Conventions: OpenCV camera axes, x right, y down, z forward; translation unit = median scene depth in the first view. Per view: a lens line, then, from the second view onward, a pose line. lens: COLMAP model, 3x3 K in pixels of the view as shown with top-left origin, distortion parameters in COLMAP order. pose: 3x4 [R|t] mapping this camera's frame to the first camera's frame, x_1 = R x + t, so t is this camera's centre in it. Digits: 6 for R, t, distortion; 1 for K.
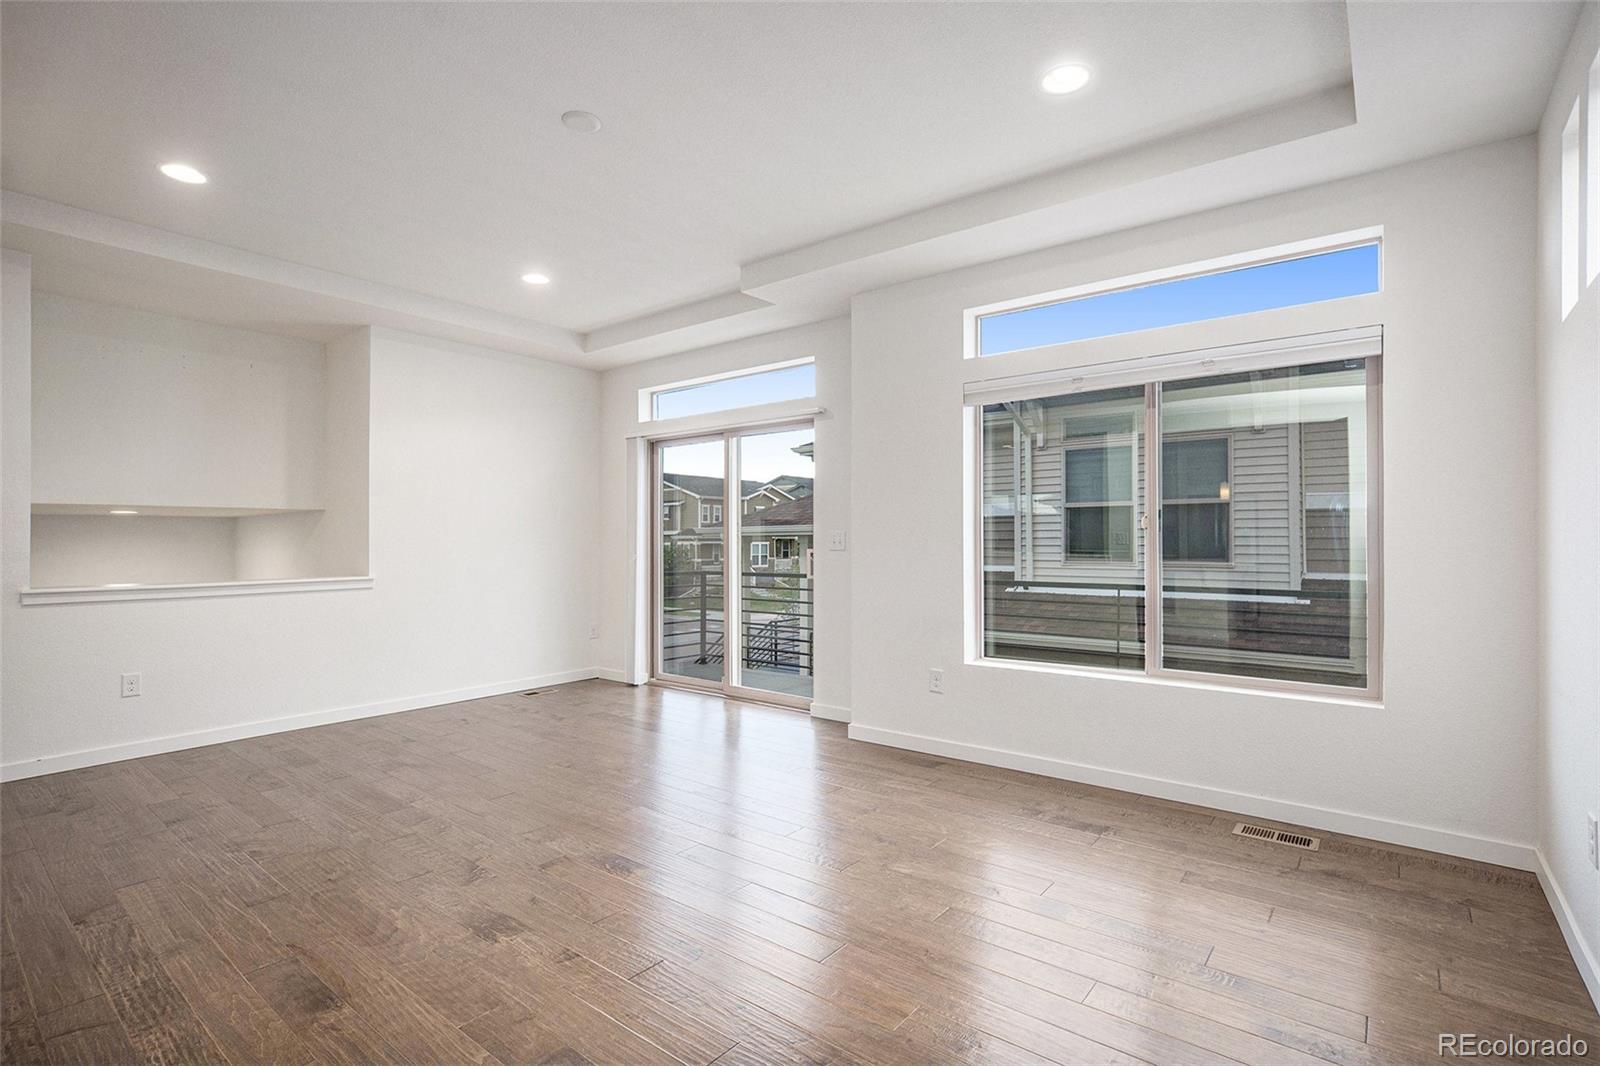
lens RADIAL K [[760.0, 0, 800.0], [0, 760.0, 533.0], [0, 0, 1]] dist [-0.004118, -0.000449]
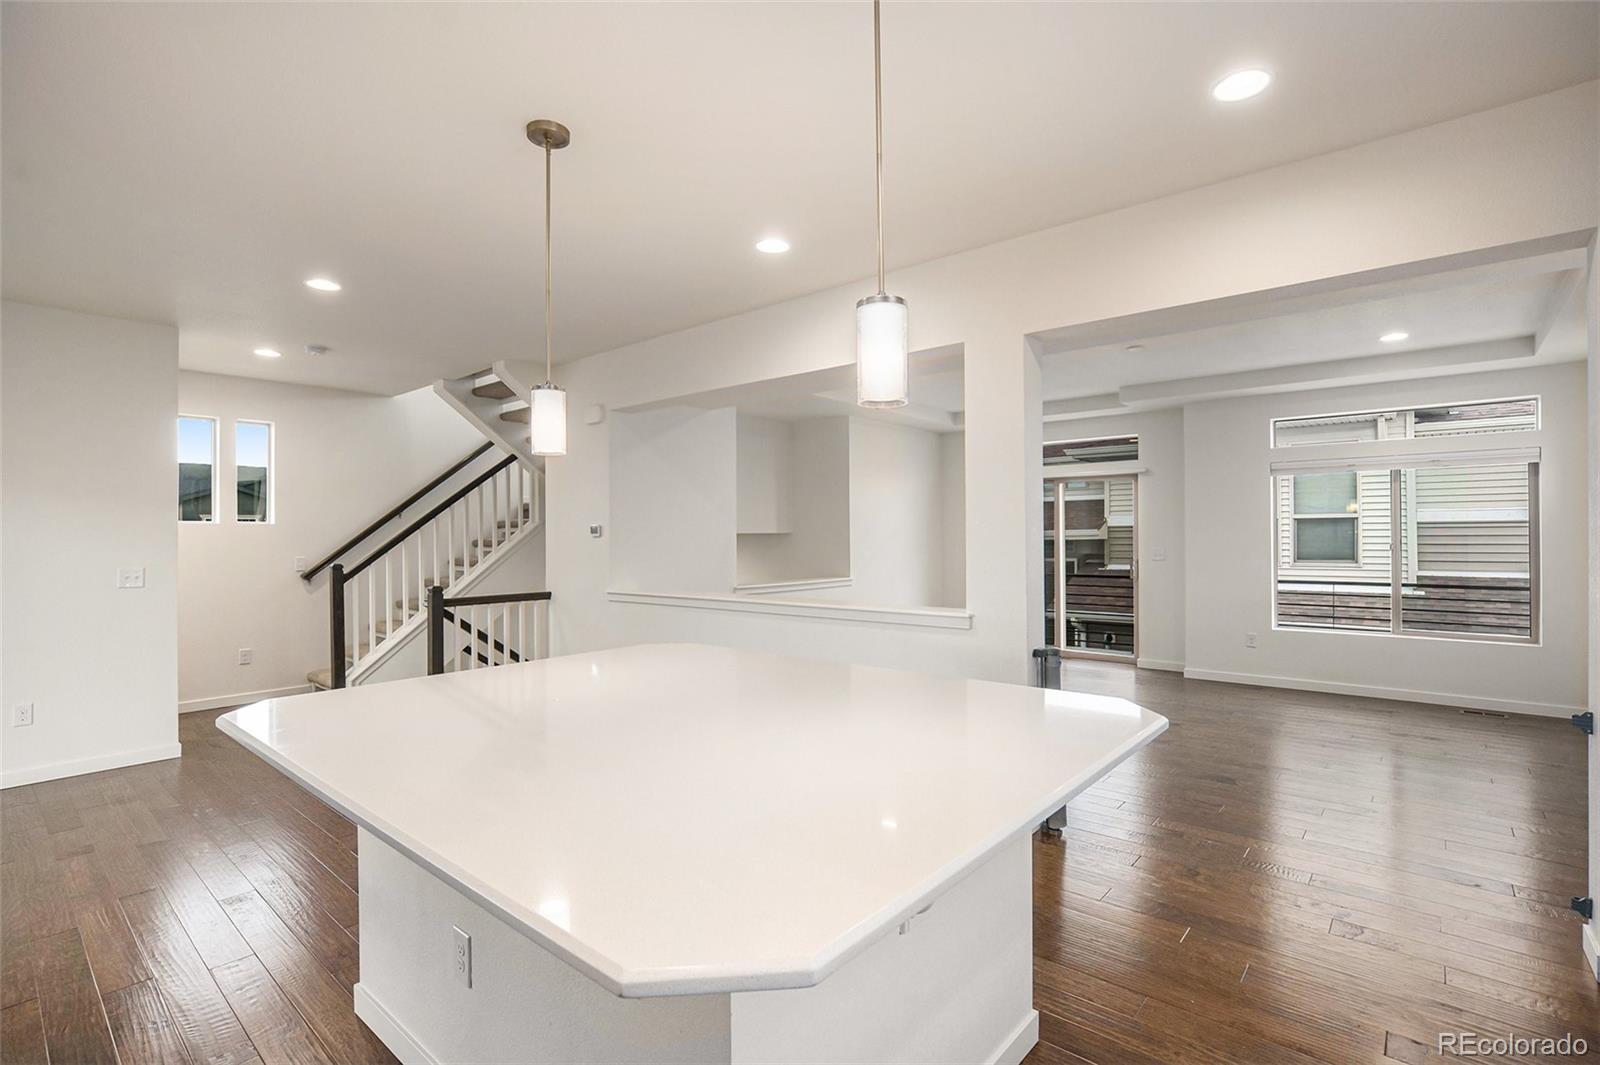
lens RADIAL K [[758.6, 0, 800.0], [0, 758.6, 532.5], [0, 0, 1]] dist [-0.023528, -0.000665]
pose [[0.999627, -0.004311, -0.026958, -0.376875], [0.004491, 0.999968, 0.006607, -0.027797], [0.026929, -0.006726, 0.999615, -0.329078]]
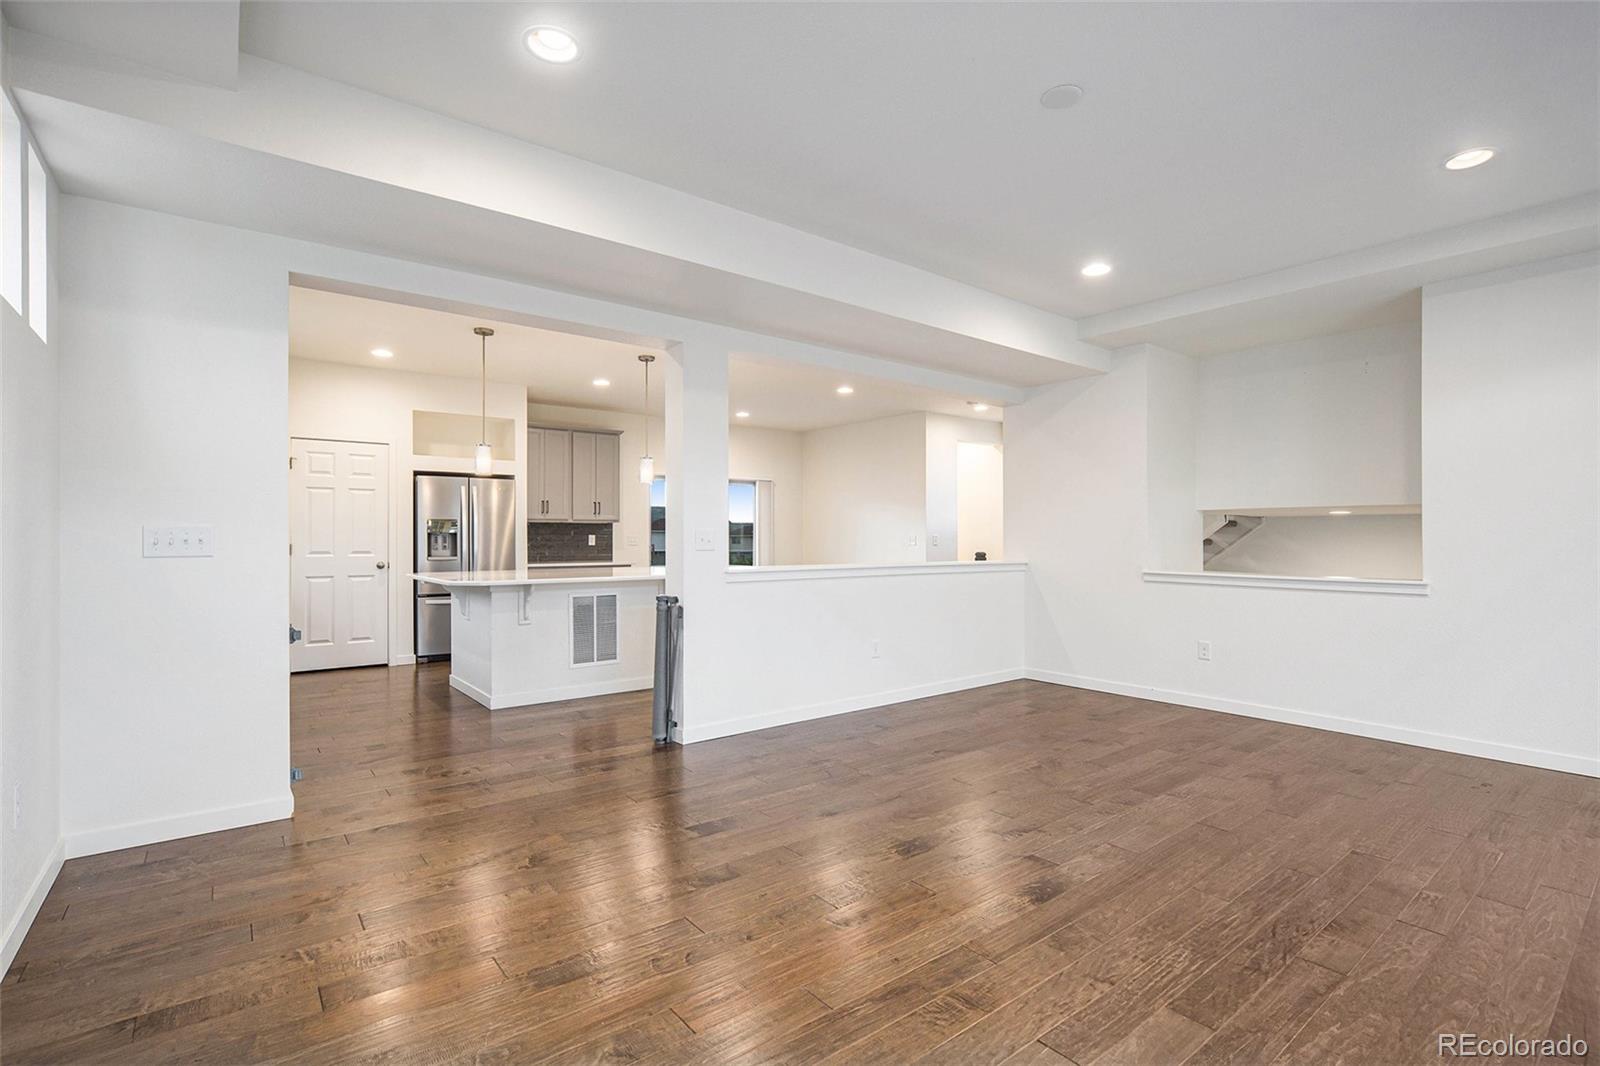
lens RADIAL K [[752.2, 0, 819.3], [0, 752.2, 538.0], [0, 0, 1]] dist [-0.017975, -0.000161]
pose [[-0.195295, 0.007027, -0.980719, 0.231193], [0.006495, 0.999962, 0.005872, -0.000670], [0.980723, -0.005223, -0.195333, 0.298645]]
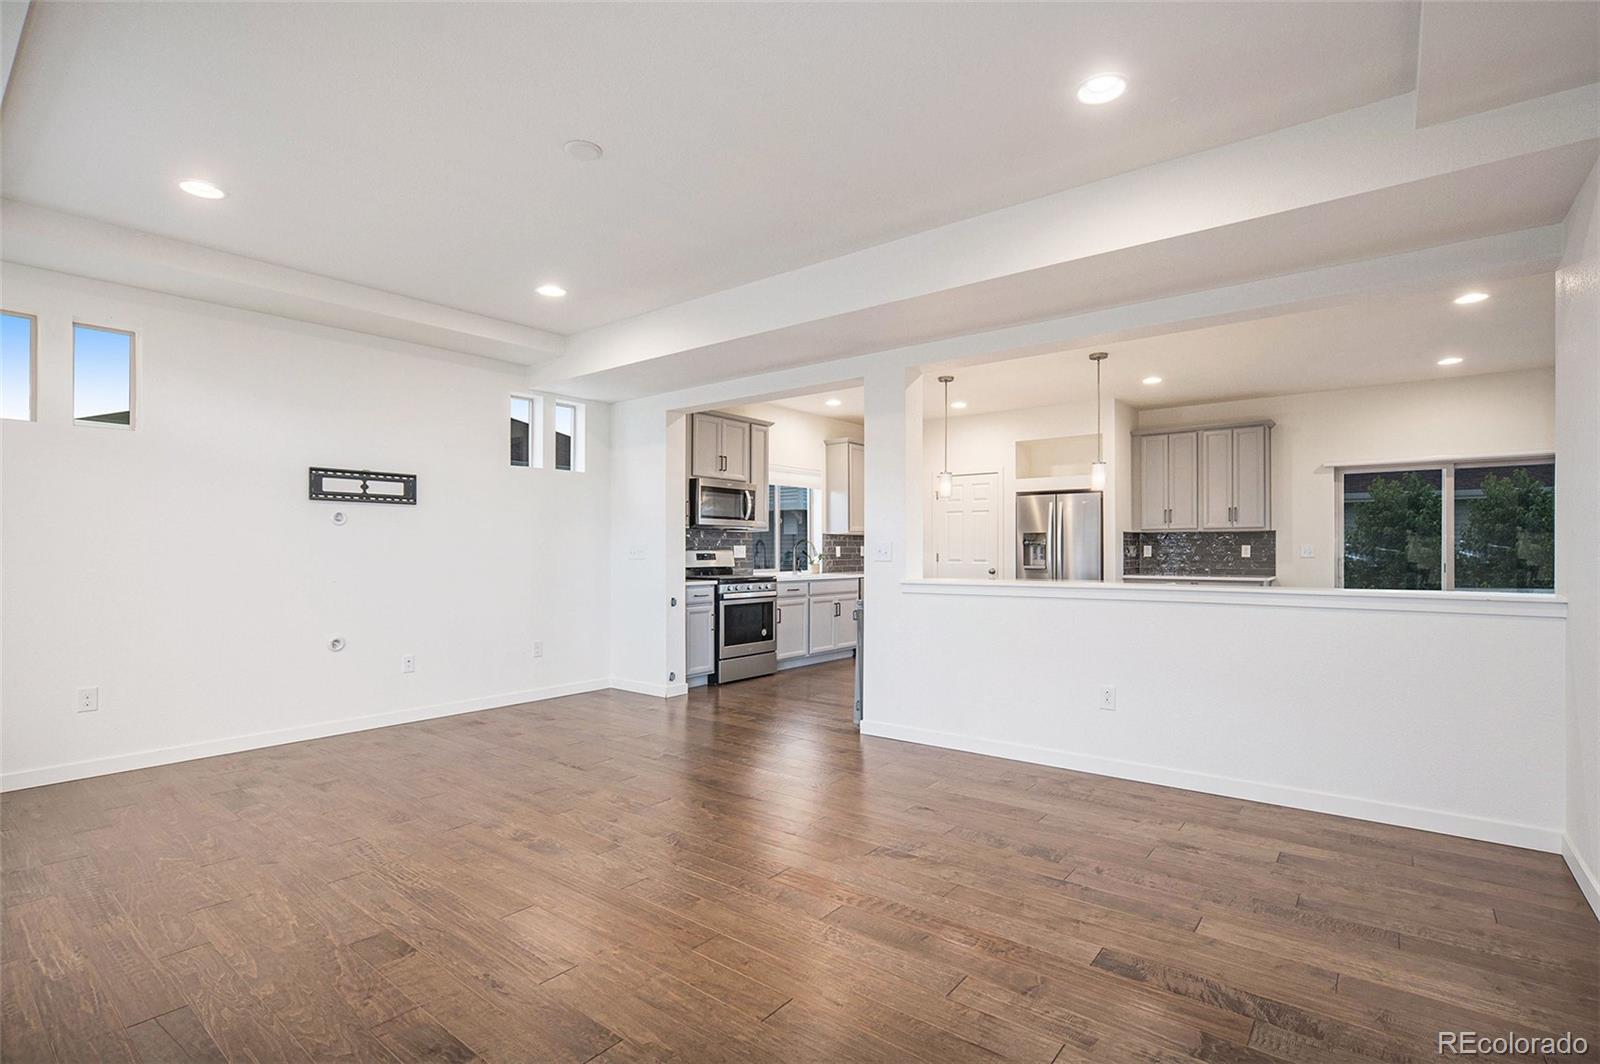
lens RADIAL K [[758.6, 0, 800.0], [0, 758.6, 532.0], [0, 0, 1]] dist [-0.023528, -0.000665]
pose [[-0.999979, 0.006052, 0.002384, -0.199546], [0.005978, 0.999538, -0.029790, 0.006987], [-0.002563, -0.029775, -0.999553, 0.681252]]
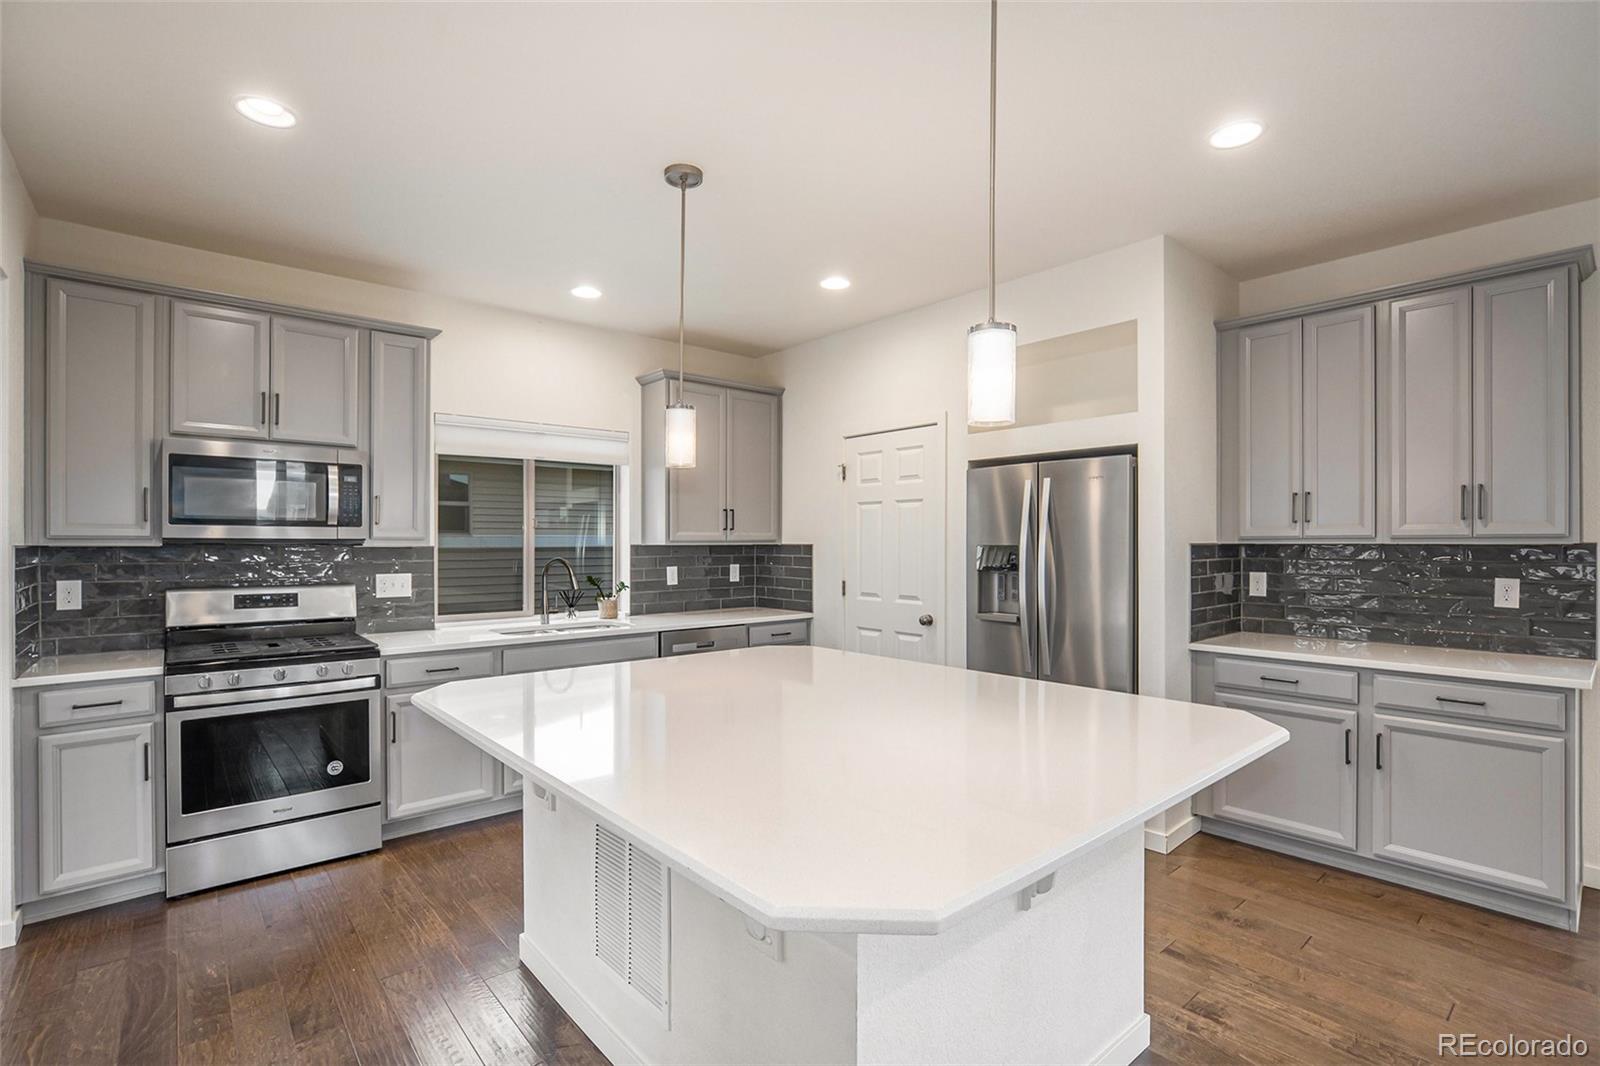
lens RADIAL K [[758.6, 0, 800.0], [0, 758.6, 533.0], [0, 0, 1]] dist [-0.023528, -0.000665]
pose [[-0.985228, 0.011285, 0.170878, -0.452998], [0.008105, 0.999781, -0.019292, -0.018404], [-0.171058, -0.017622, -0.985103, 0.196573]]
